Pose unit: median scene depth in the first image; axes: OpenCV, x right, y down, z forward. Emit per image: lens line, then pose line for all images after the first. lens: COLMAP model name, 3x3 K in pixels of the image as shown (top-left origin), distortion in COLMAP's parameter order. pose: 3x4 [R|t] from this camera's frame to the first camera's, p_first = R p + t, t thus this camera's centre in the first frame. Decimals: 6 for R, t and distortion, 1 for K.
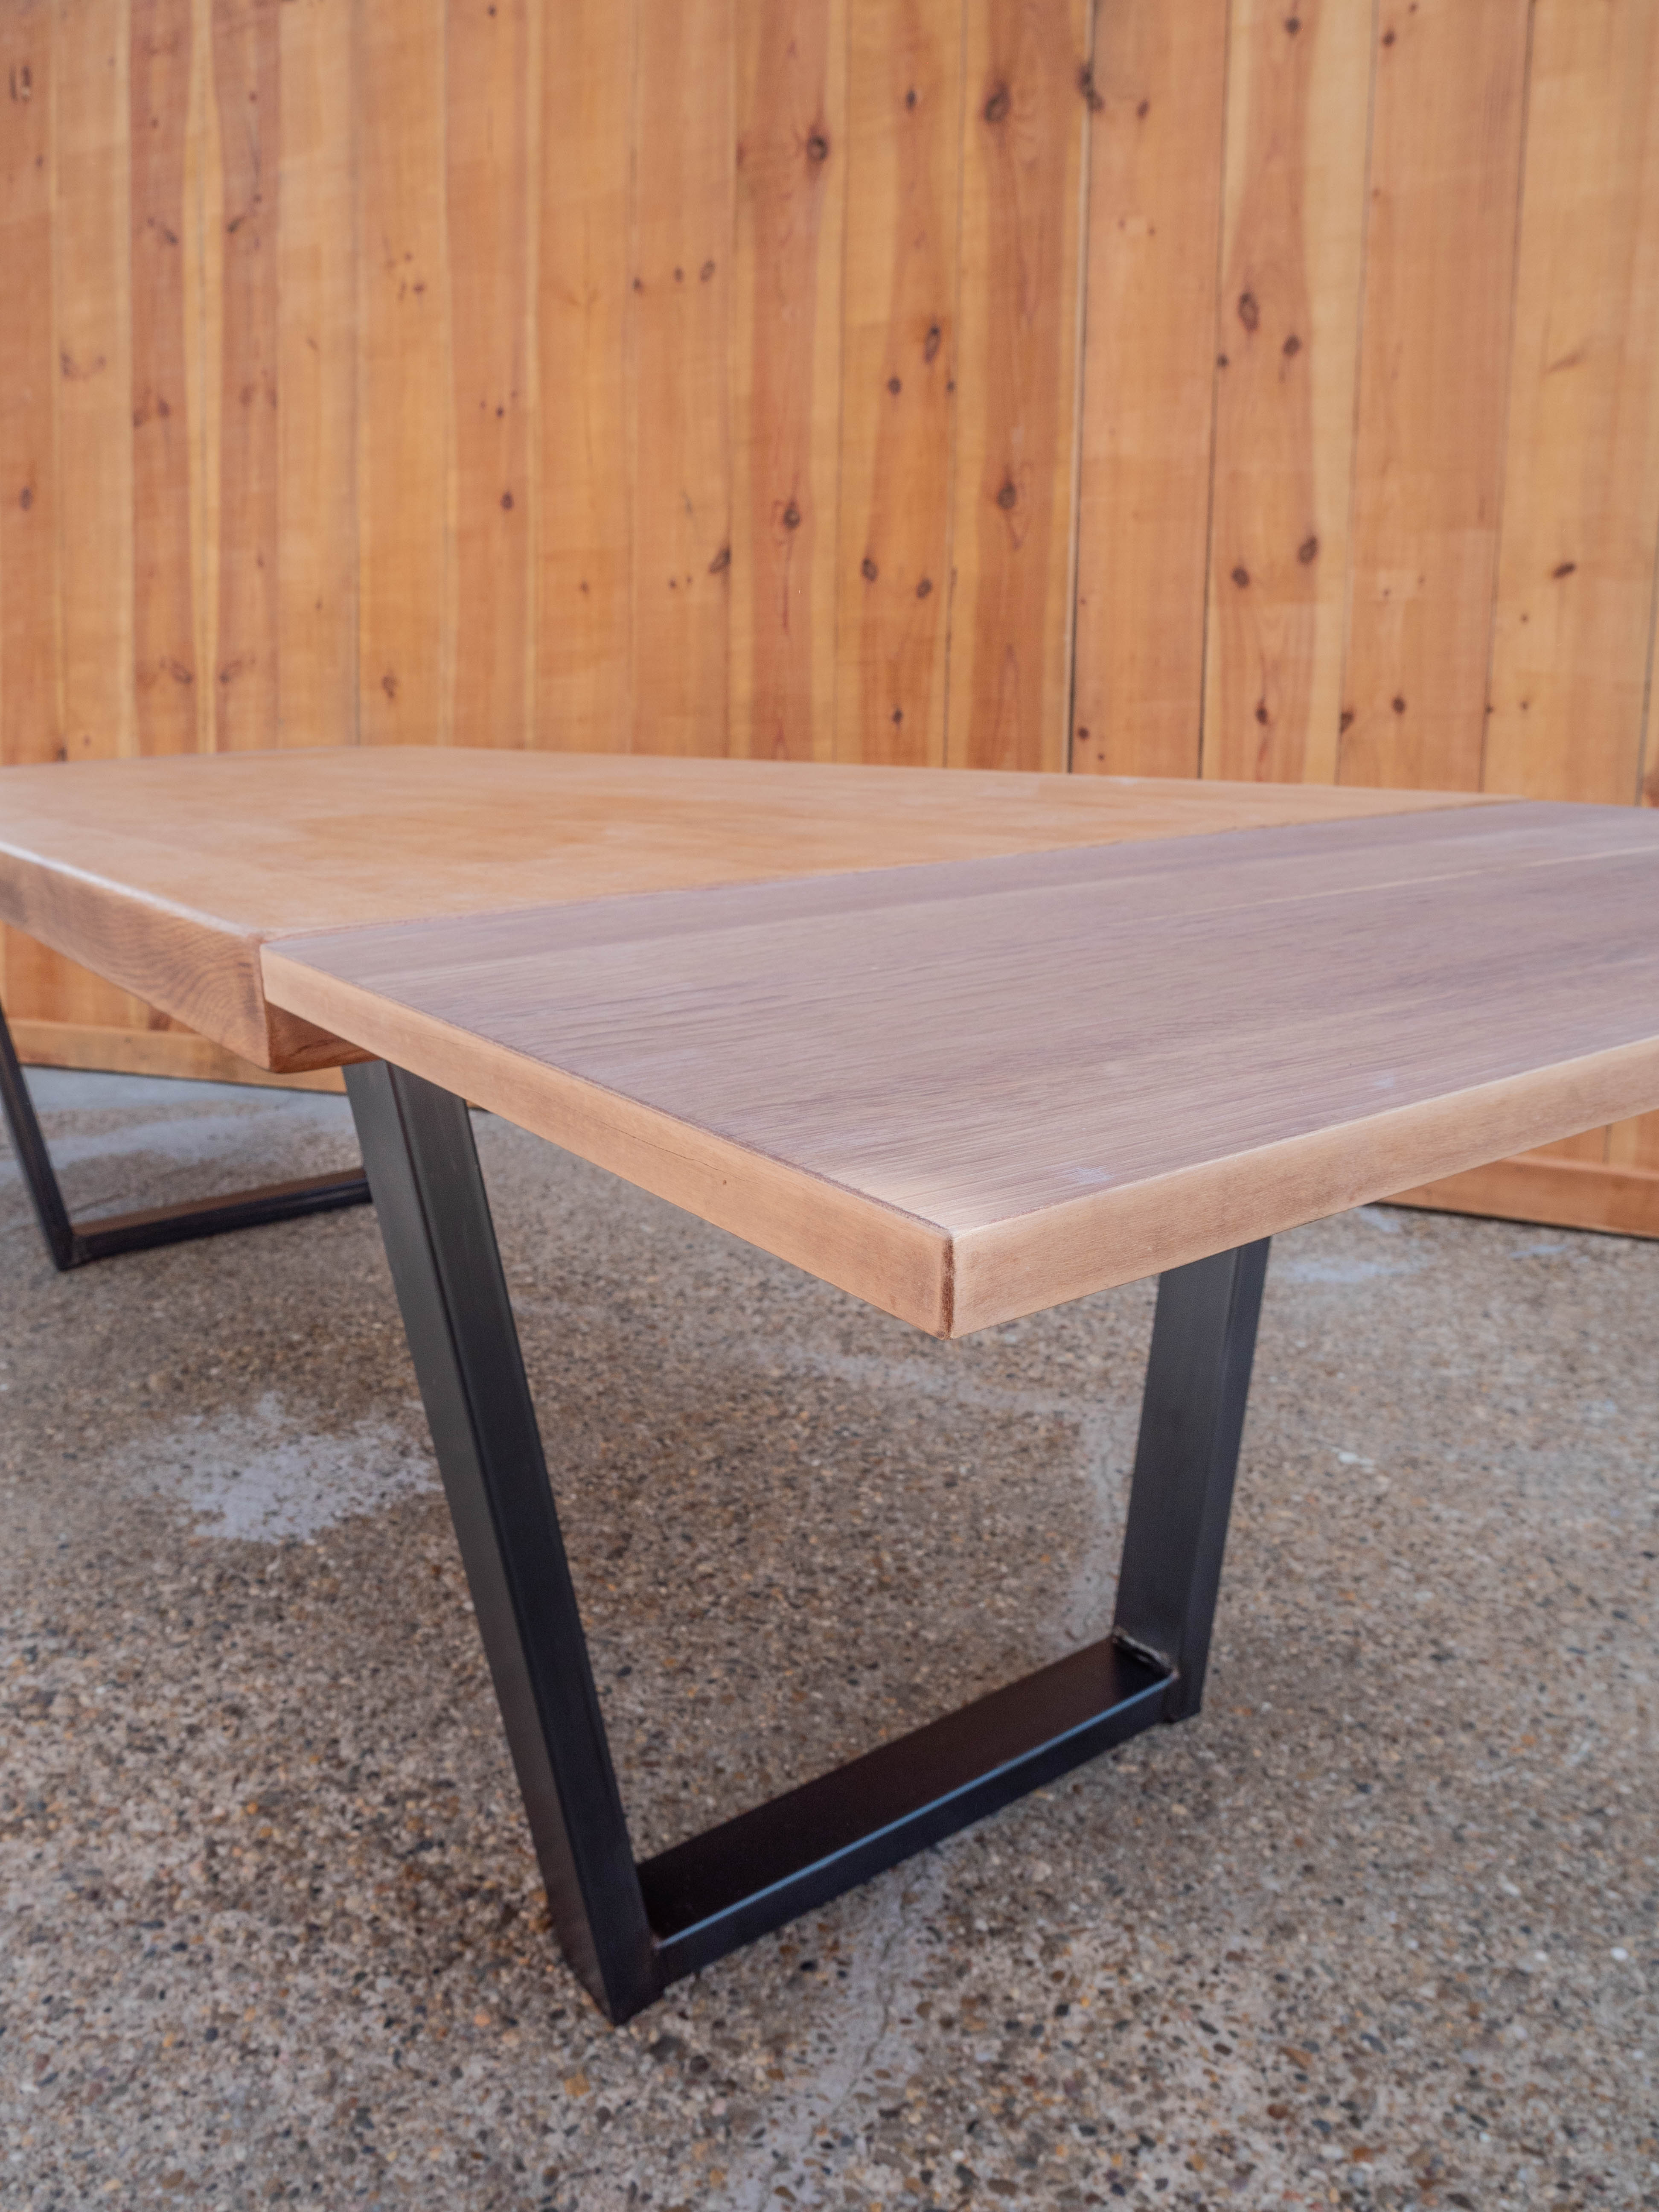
lens RADIAL K [[1636.8, 0, 815.8], [0, 1636.8, 1100.7], [0, 0, 1]] dist [-0.061466, 0.022932]
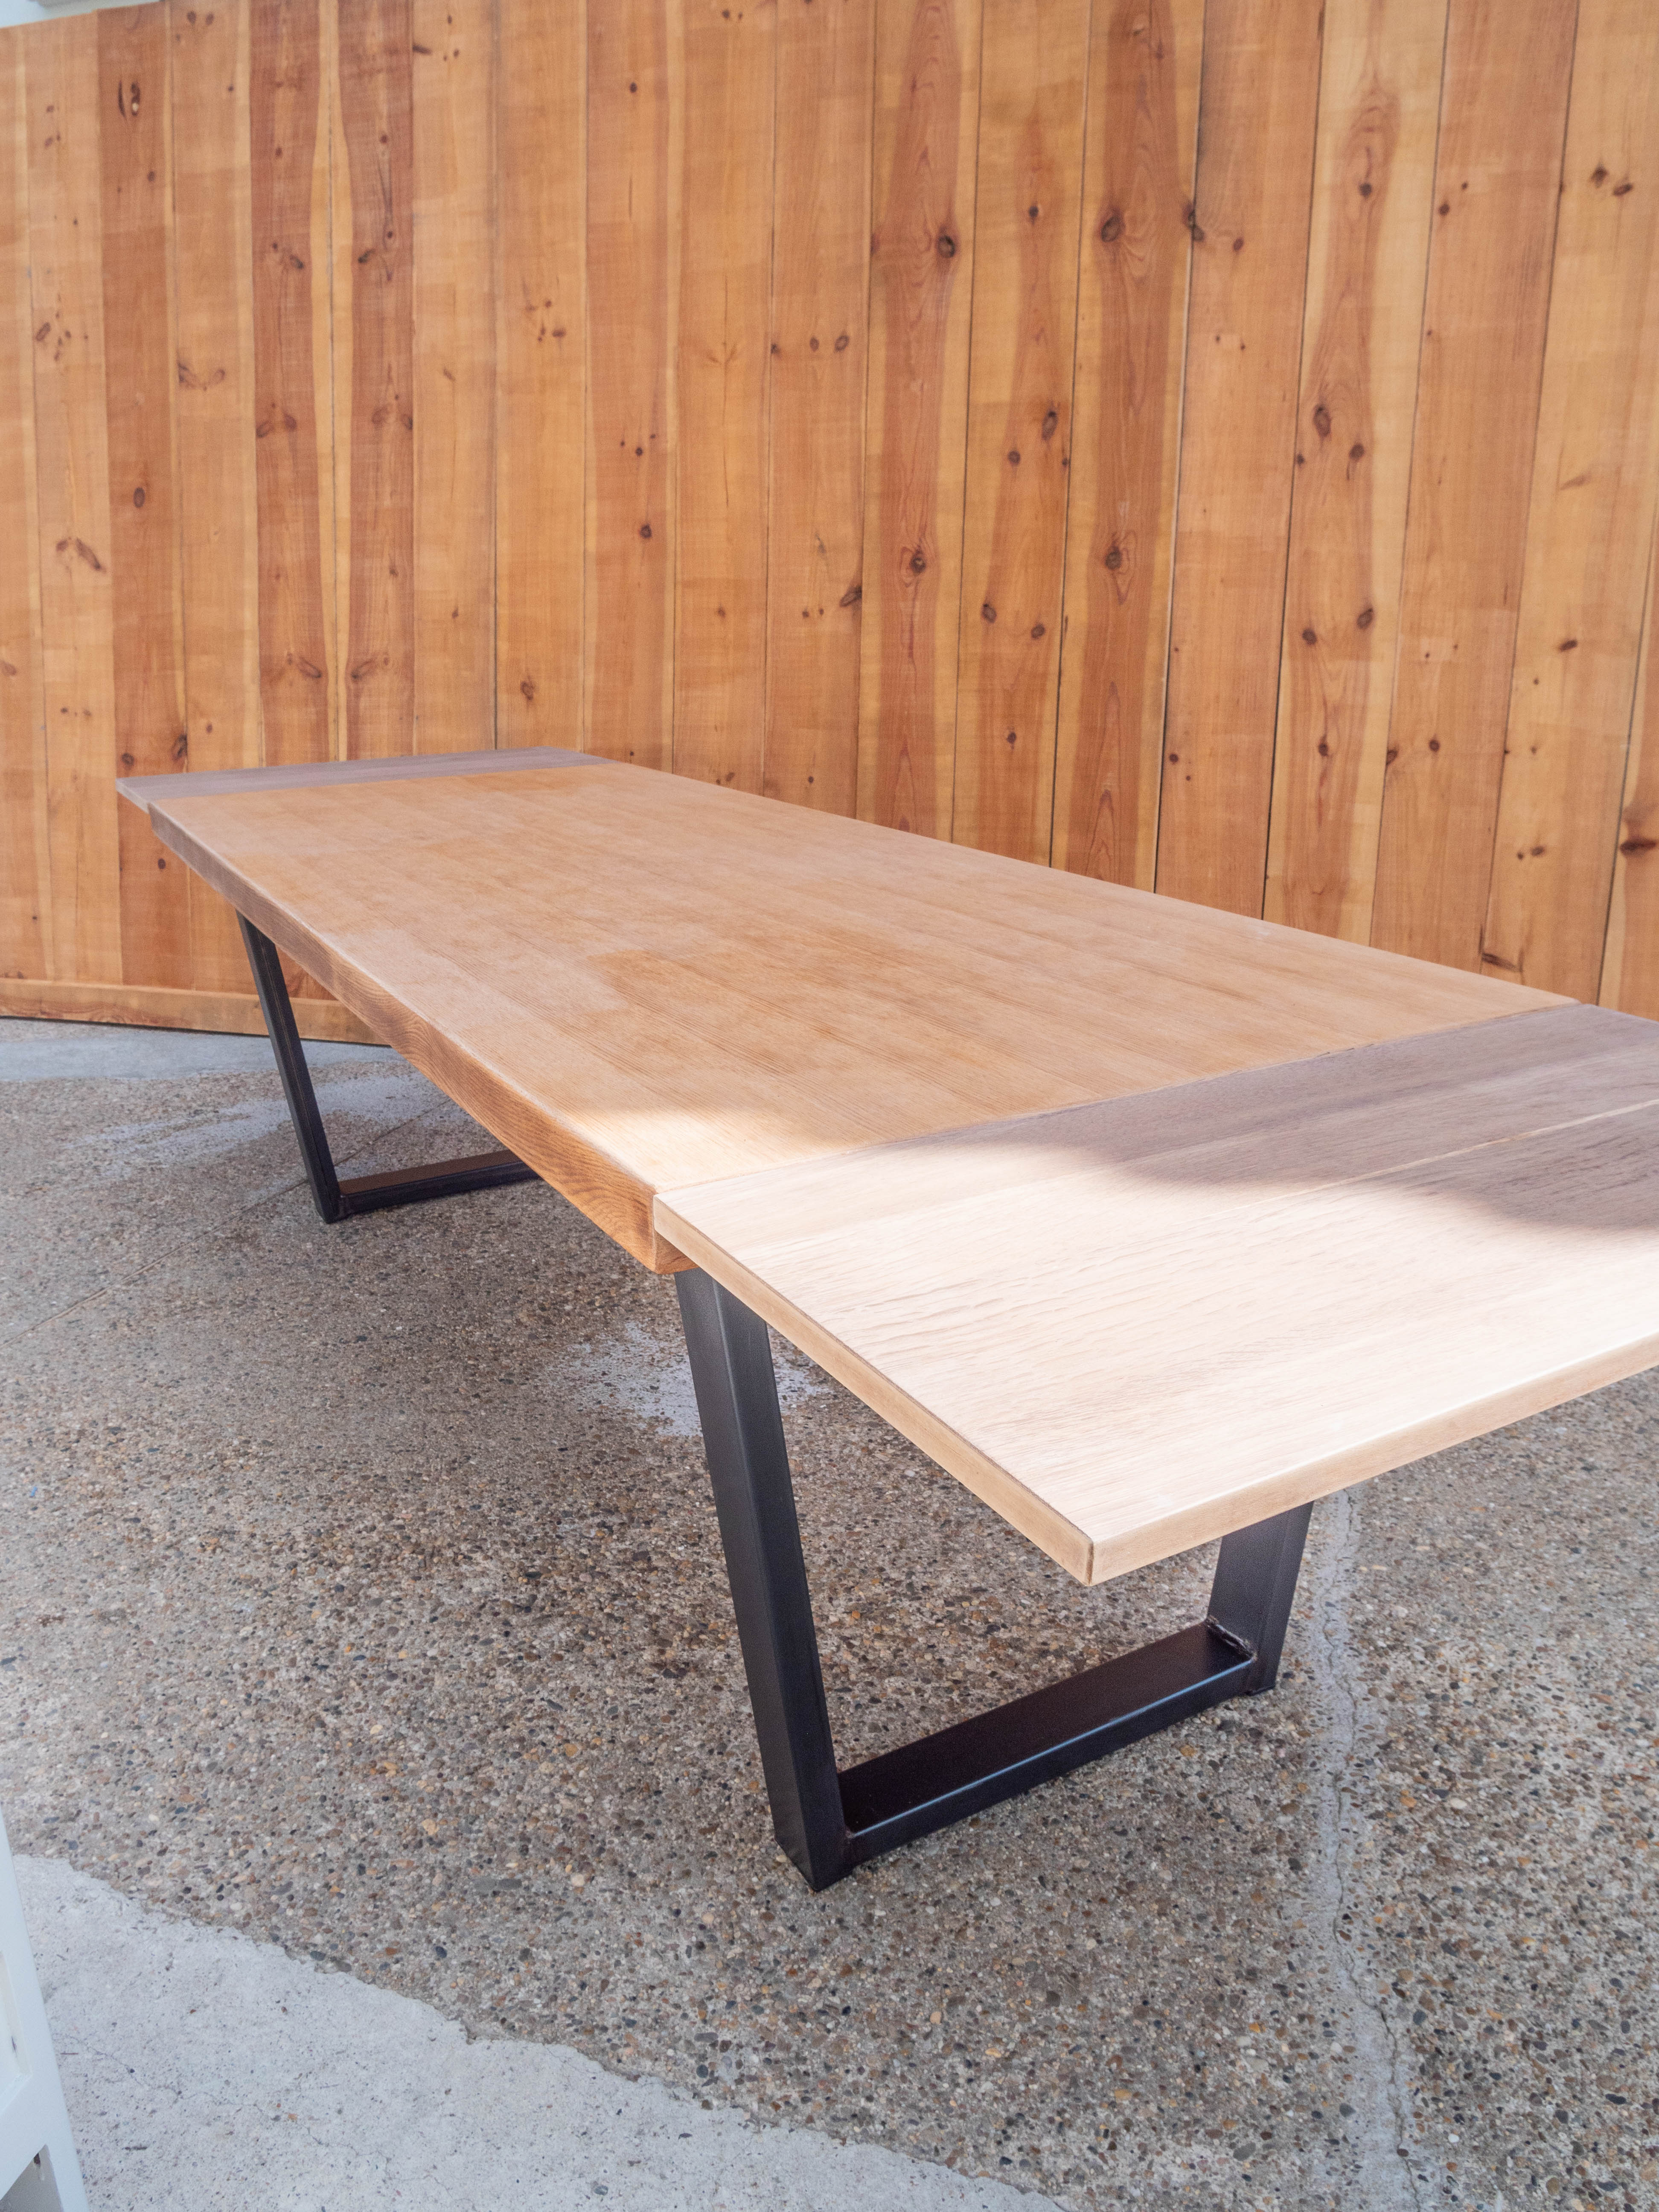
lens RADIAL K [[1632.2, 0, 817.9], [0, 1632.2, 1102.1], [0, 0, 1]] dist [-0.065379, 0.025341]
pose [[0.991731, -0.022498, 0.126350, -0.442035], [0.014404, 0.997806, 0.064618, -0.086792], [-0.127526, -0.062264, 0.989879, -0.313937]]
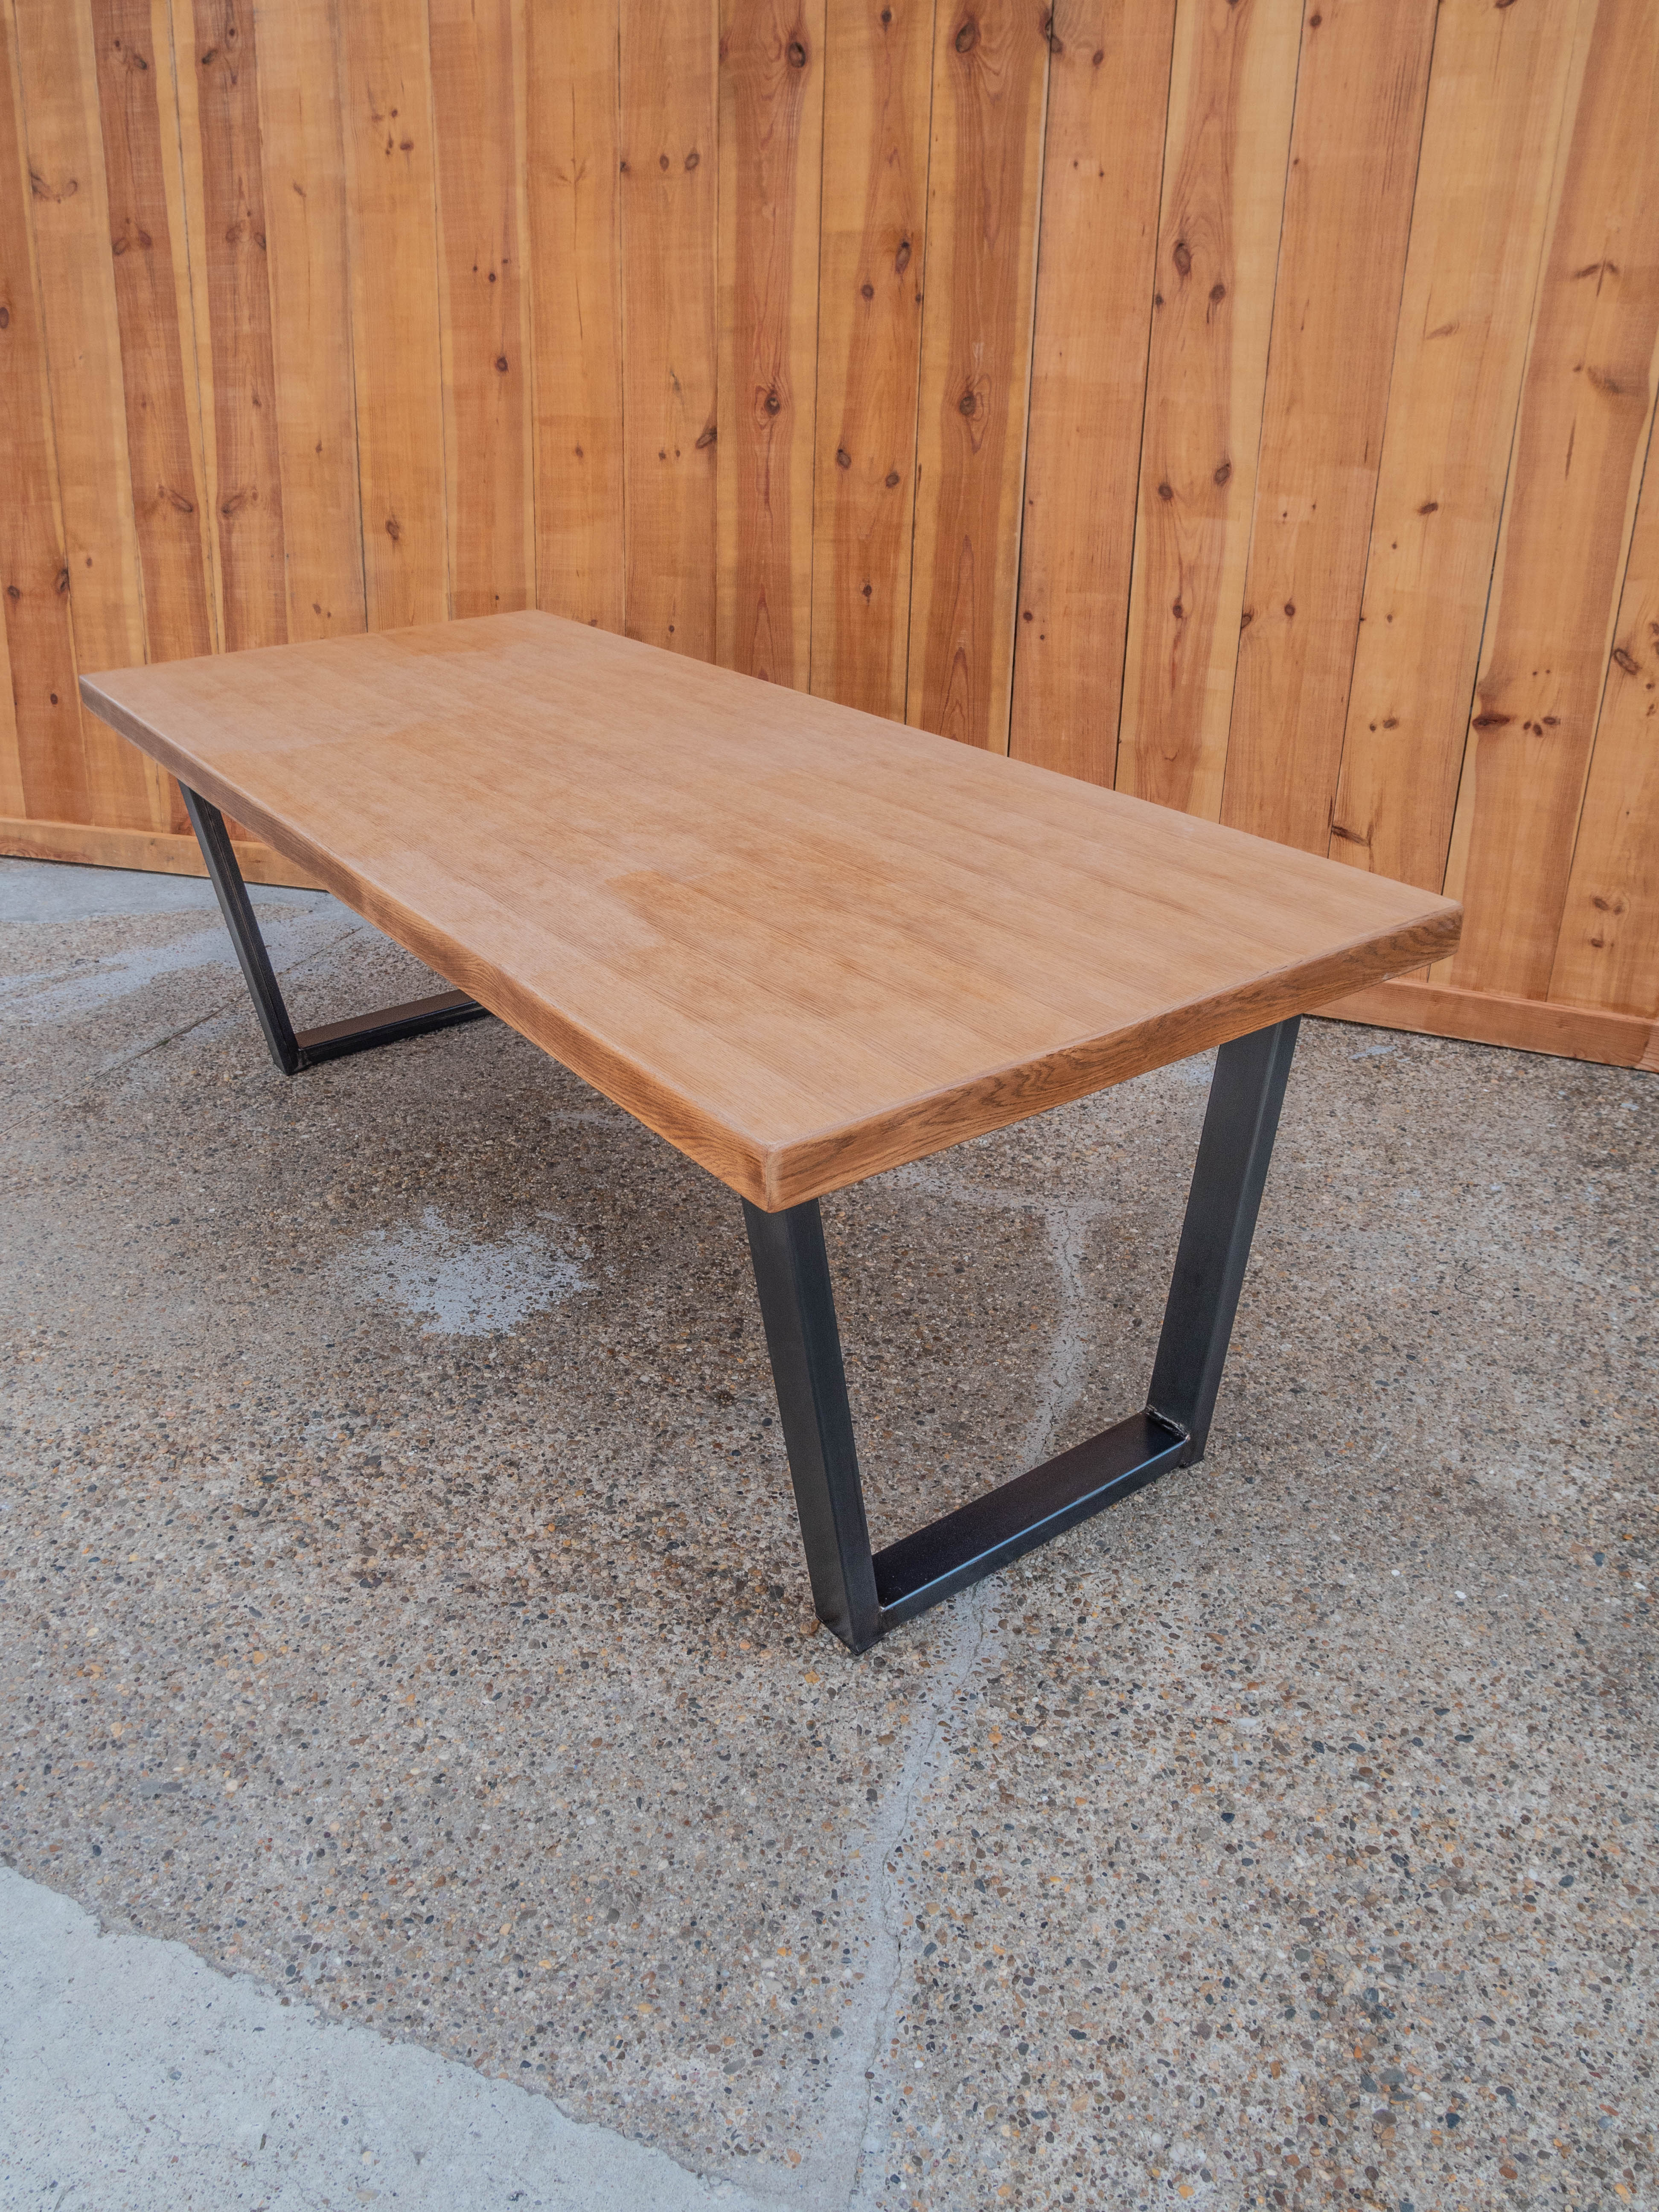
lens RADIAL K [[1632.0, 0, 821.0], [0, 1632.0, 1103.1], [0, 0, 1]] dist [-0.068006, 0.027933]
pose [[0.995390, -0.028302, 0.091636, -0.177948], [0.007564, 0.975658, 0.219169, -0.237334], [-0.095608, -0.217465, 0.971374, -0.358042]]
